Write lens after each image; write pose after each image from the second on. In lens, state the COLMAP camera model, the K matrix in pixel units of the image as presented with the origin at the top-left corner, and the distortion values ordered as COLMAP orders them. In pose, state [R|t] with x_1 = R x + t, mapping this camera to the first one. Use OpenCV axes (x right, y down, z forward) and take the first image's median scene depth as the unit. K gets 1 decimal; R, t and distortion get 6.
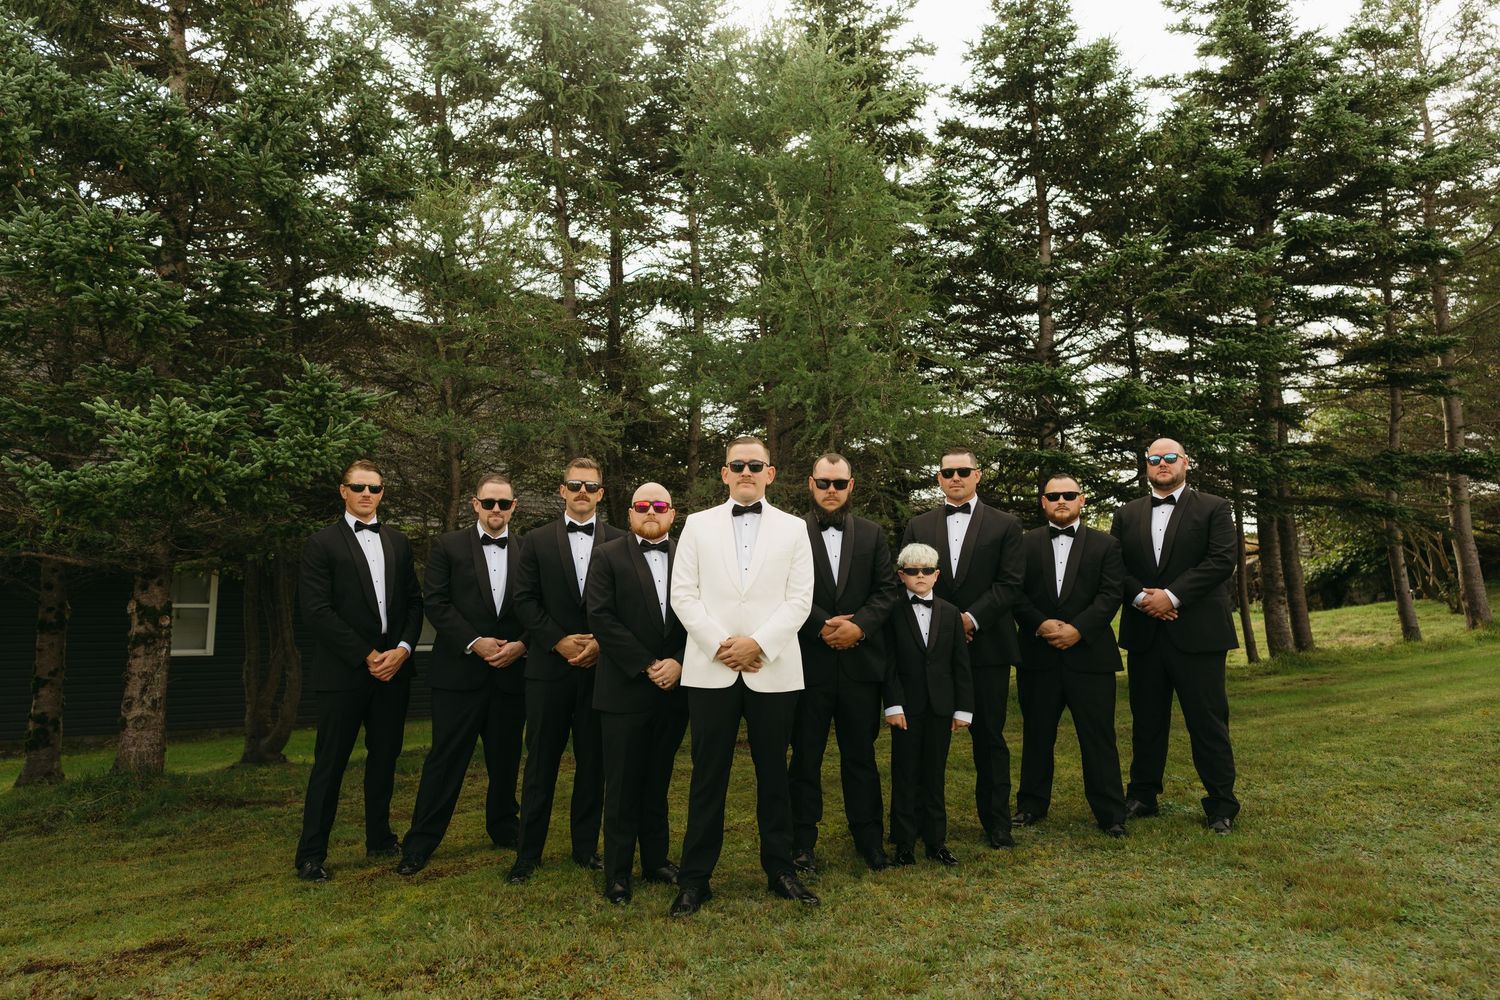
lens RADIAL K [[995.2, 0, 734.5], [0, 995.2, 499.6], [0, 0, 1]] dist [0.003272, -0.002139]
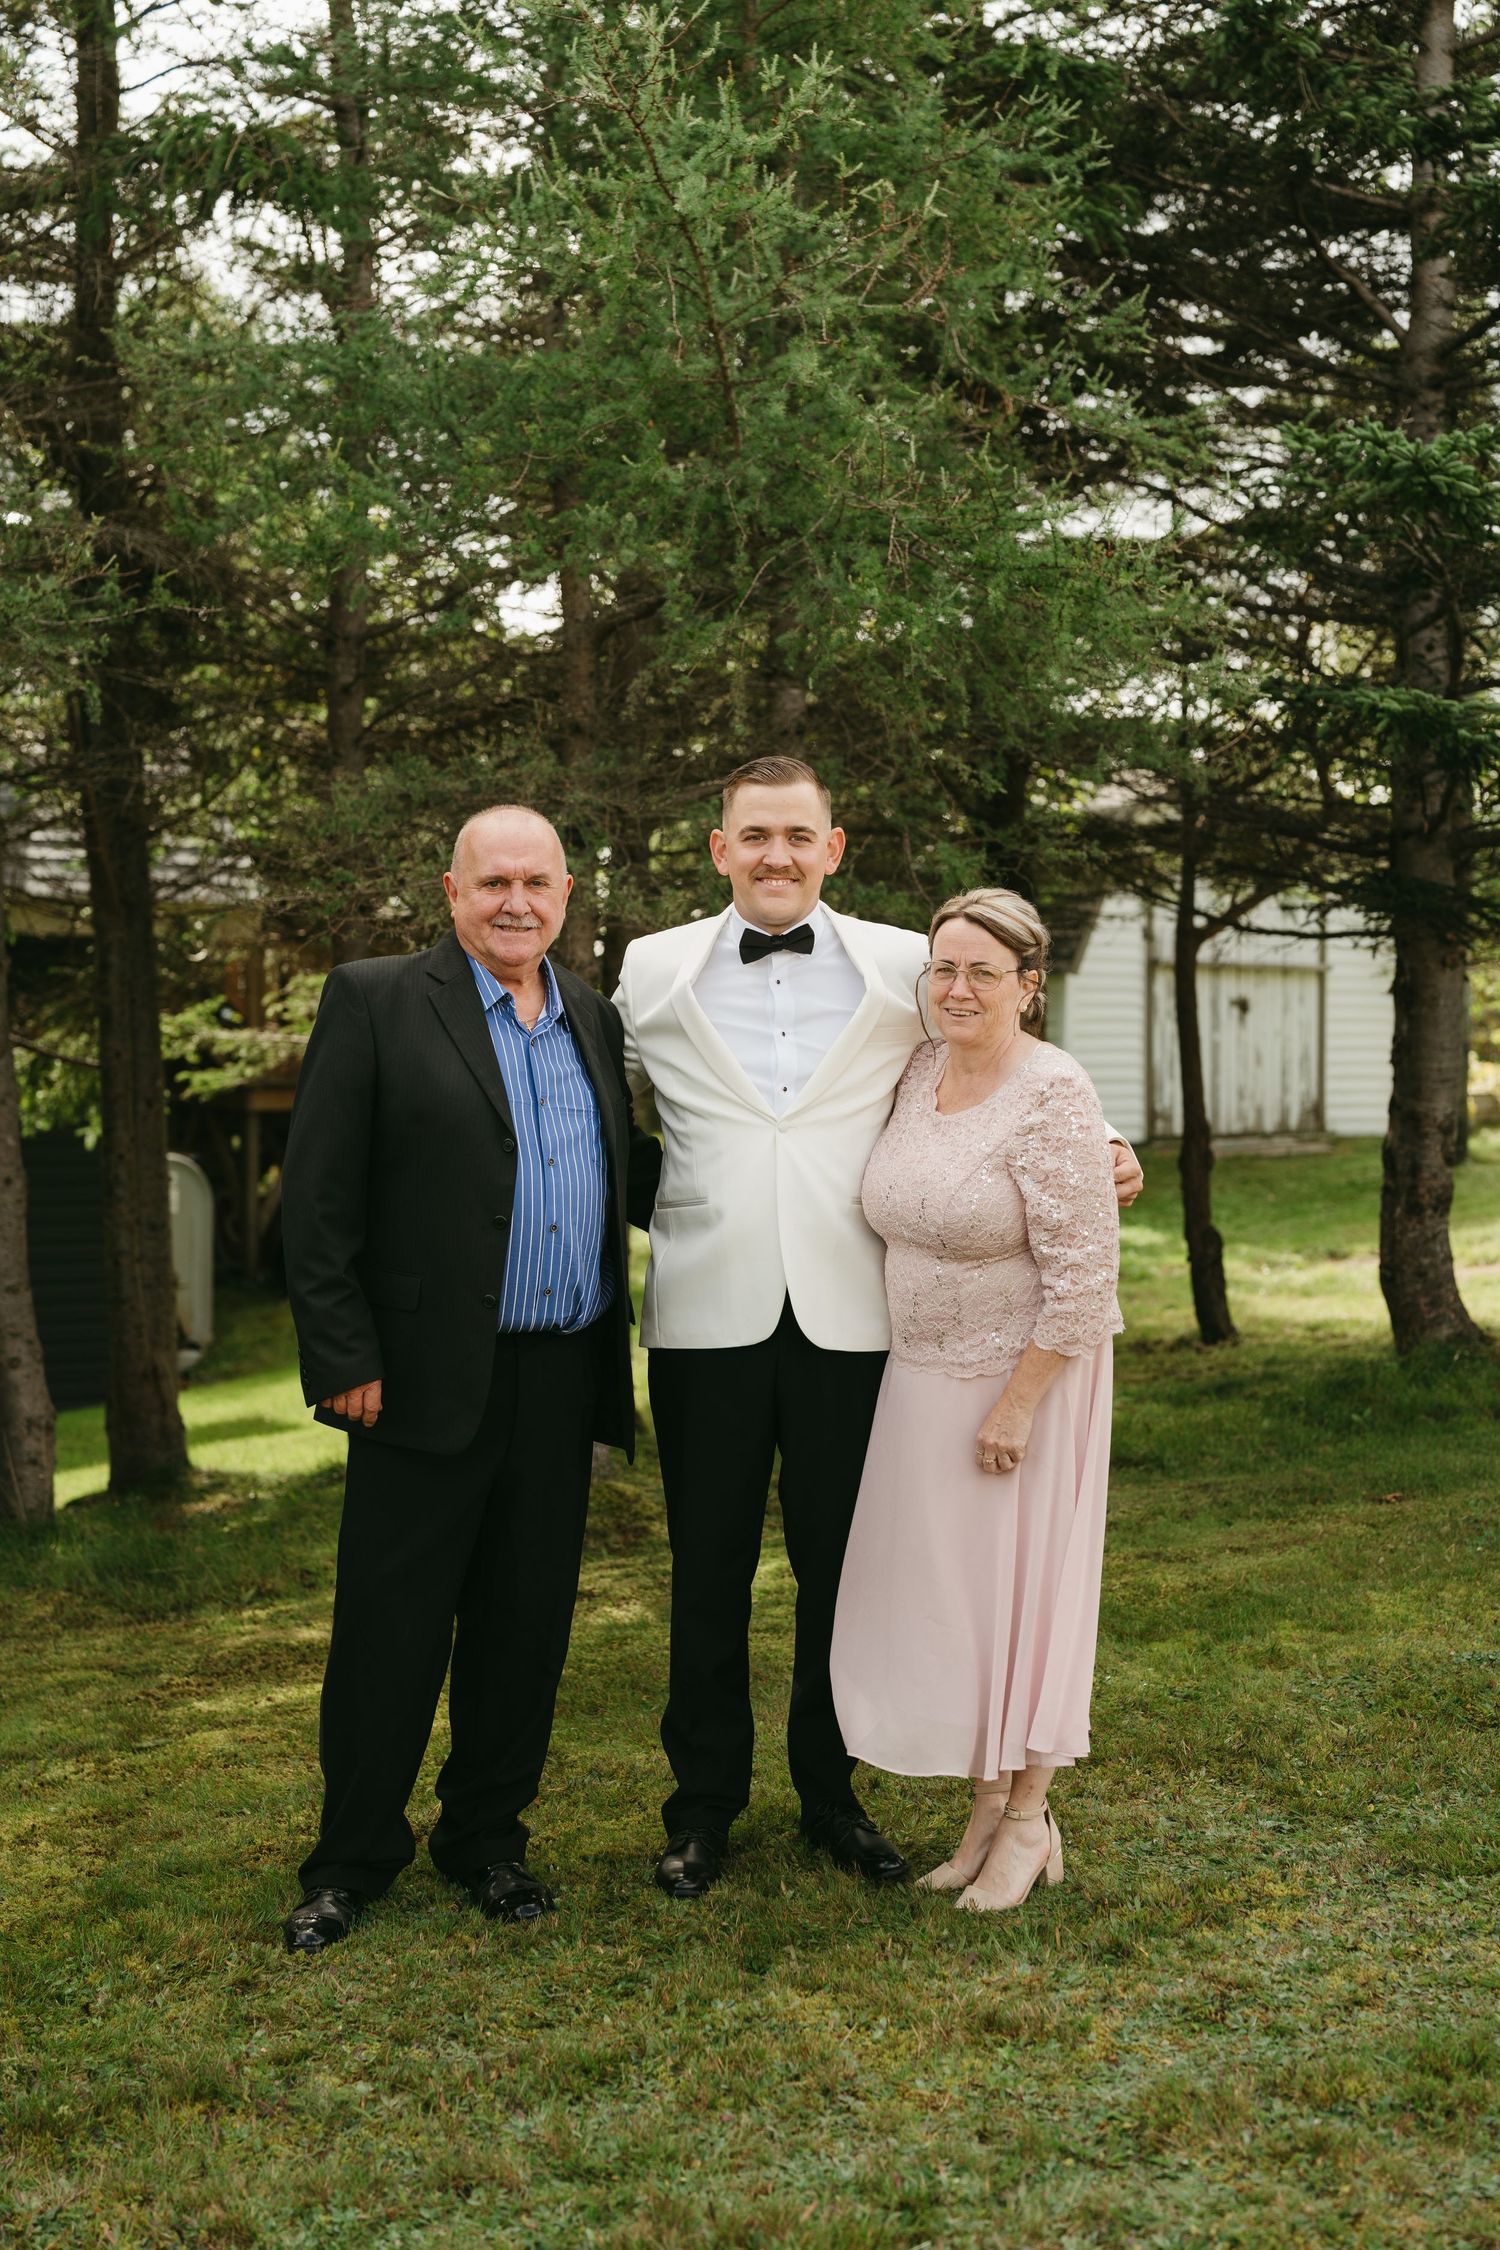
lens RADIAL K [[3120.6, 0, 750.0], [0, 3120.6, 1125.0], [0, 0, 1]] dist [-0.005518, 0.065920]
pose [[0.997547, -0.004529, 0.069857, 0.026812], [-0.004084, 0.992441, 0.122659, -0.038199], [-0.069885, -0.122643, 0.989987, -0.047394]]
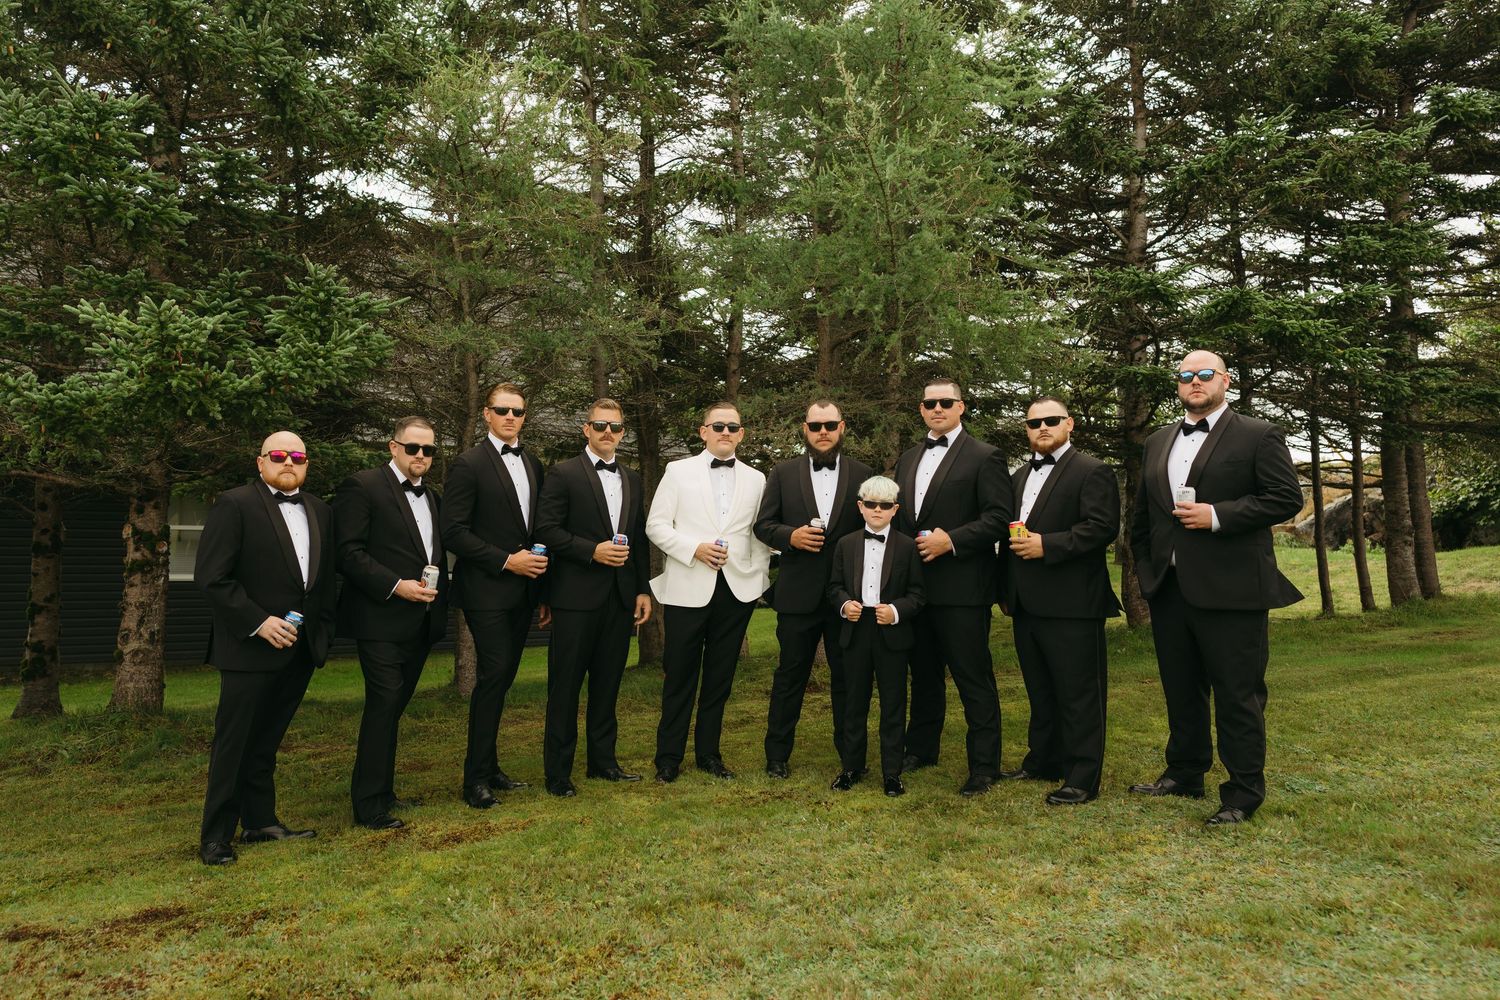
lens RADIAL K [[1077.3, 0, 698.4], [0, 1077.3, 463.8], [0, 0, 1]] dist [0.001040, -0.001694]
pose [[0.998008, 0.011108, -0.062100, -0.016887], [-0.008449, 0.999043, 0.042921, -0.001919], [0.062517, -0.042311, 0.997147, 0.042470]]
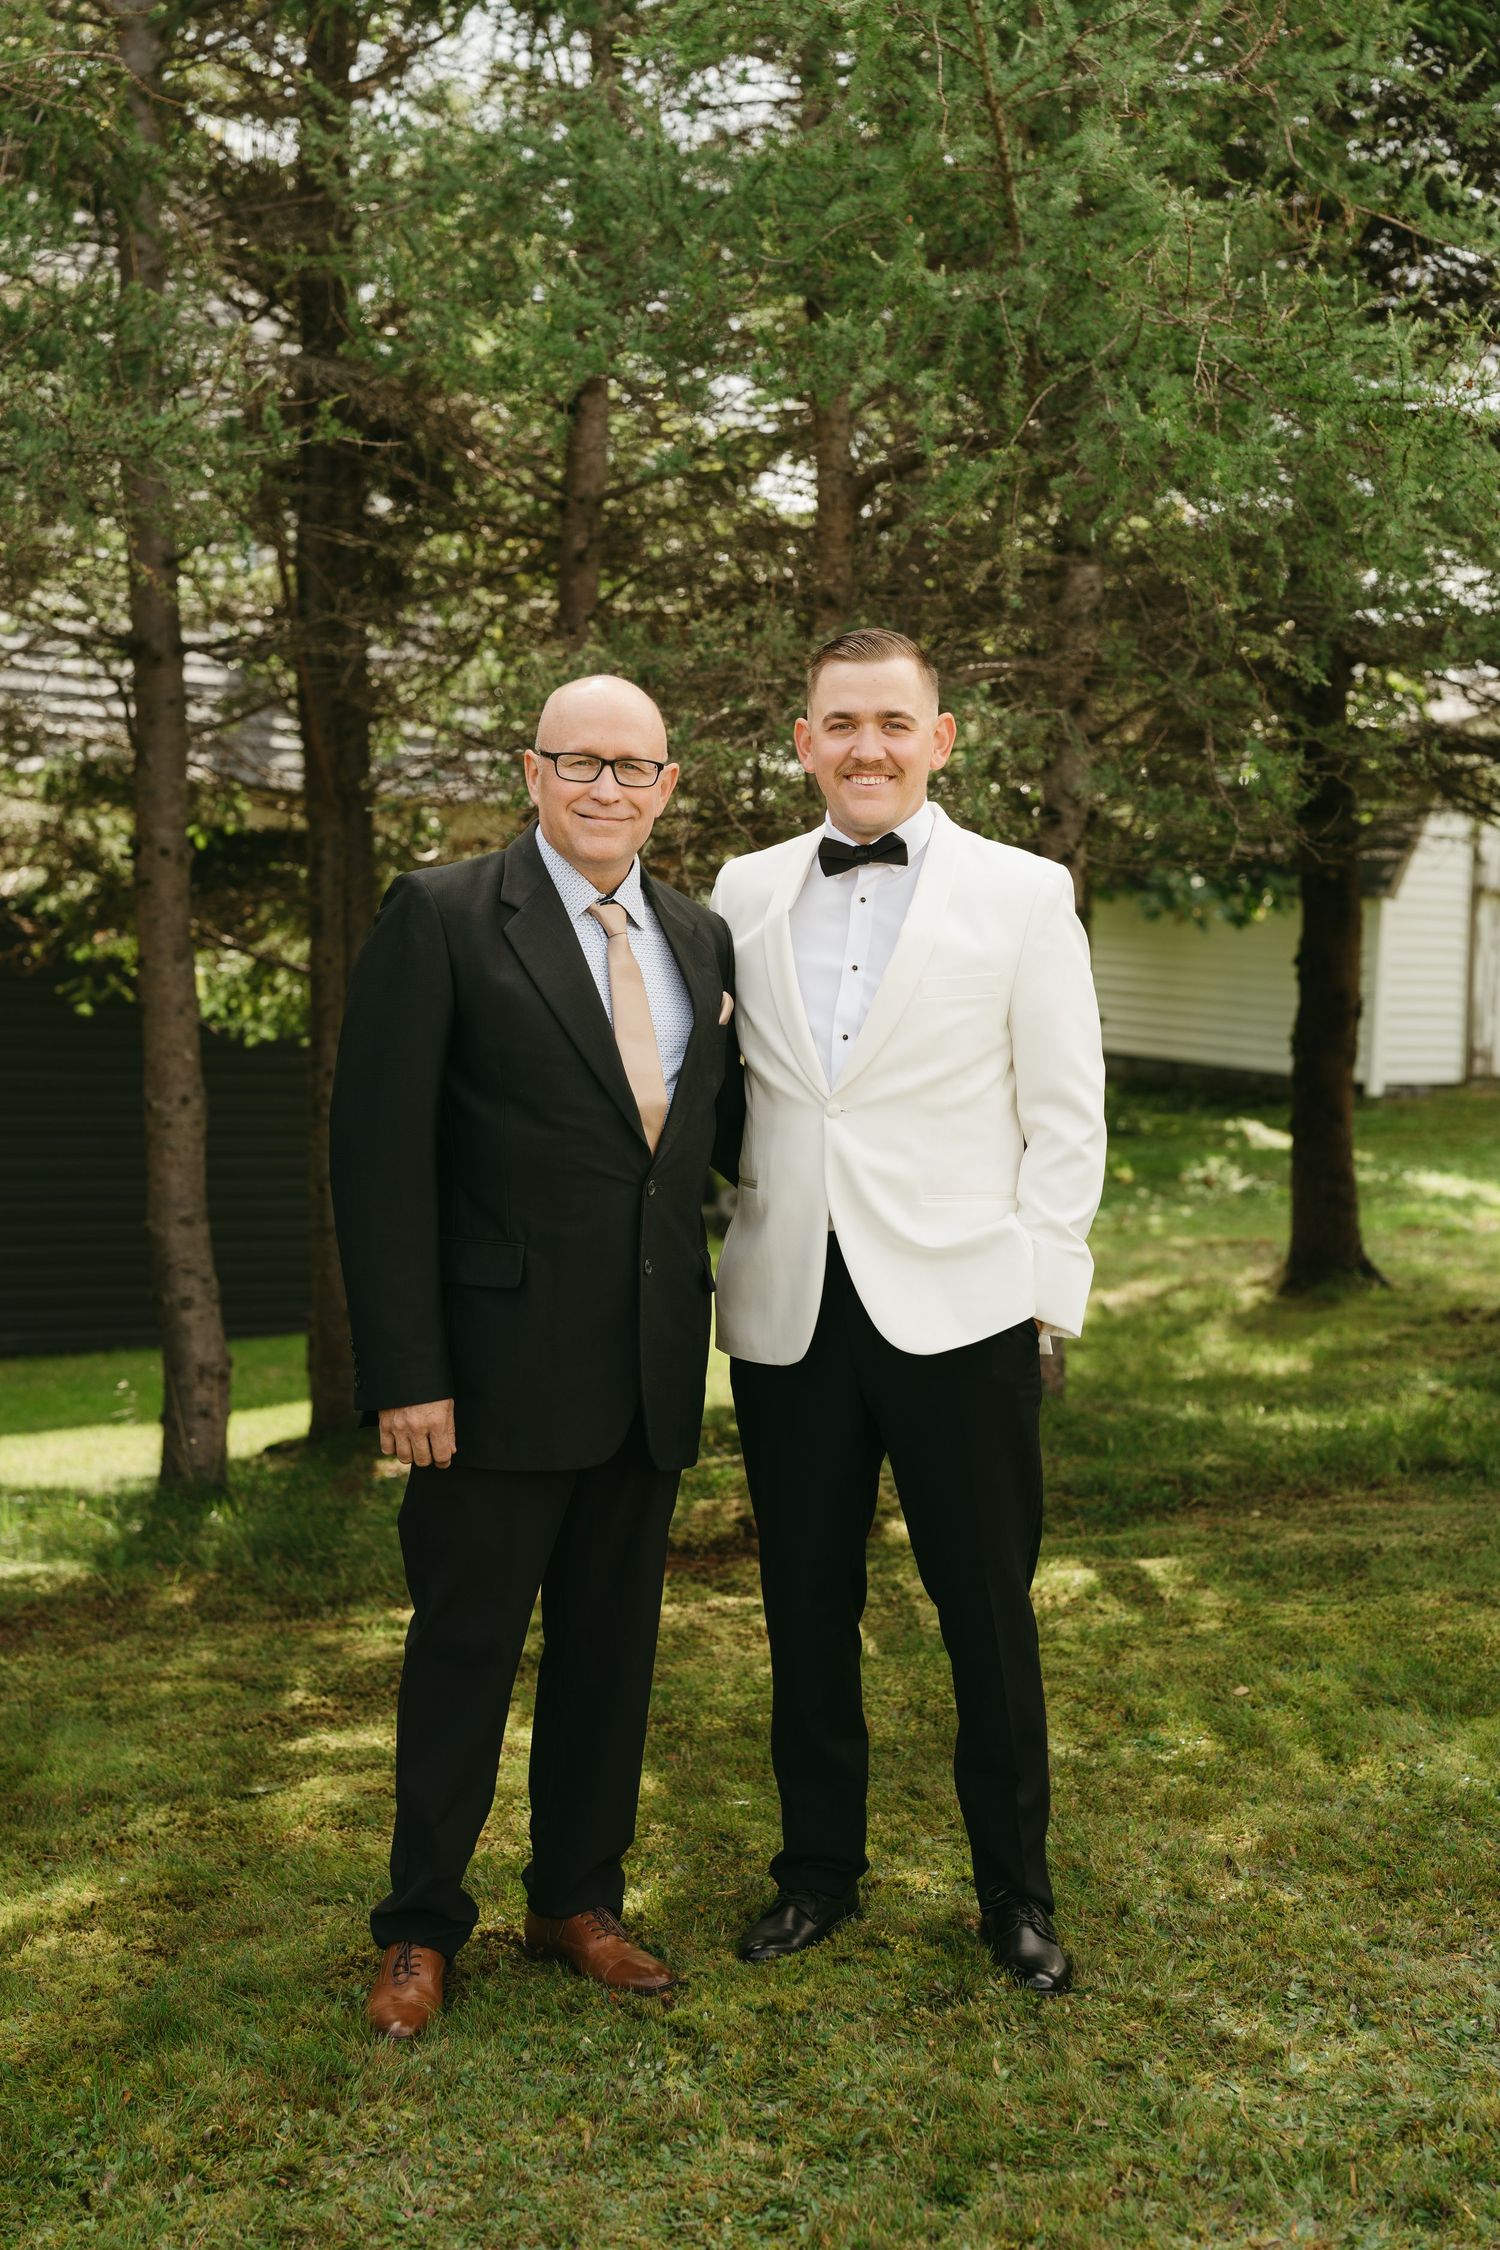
lens RADIAL K [[3120.6, 0, 750.0], [0, 3120.6, 1125.0], [0, 0, 1]] dist [-0.005518, 0.065920]
pose [[0.999360, 0.025697, -0.024875, 0.050595], [-0.021641, 0.988229, 0.151441, -0.025534], [0.028474, -0.150806, 0.988153, 0.121475]]
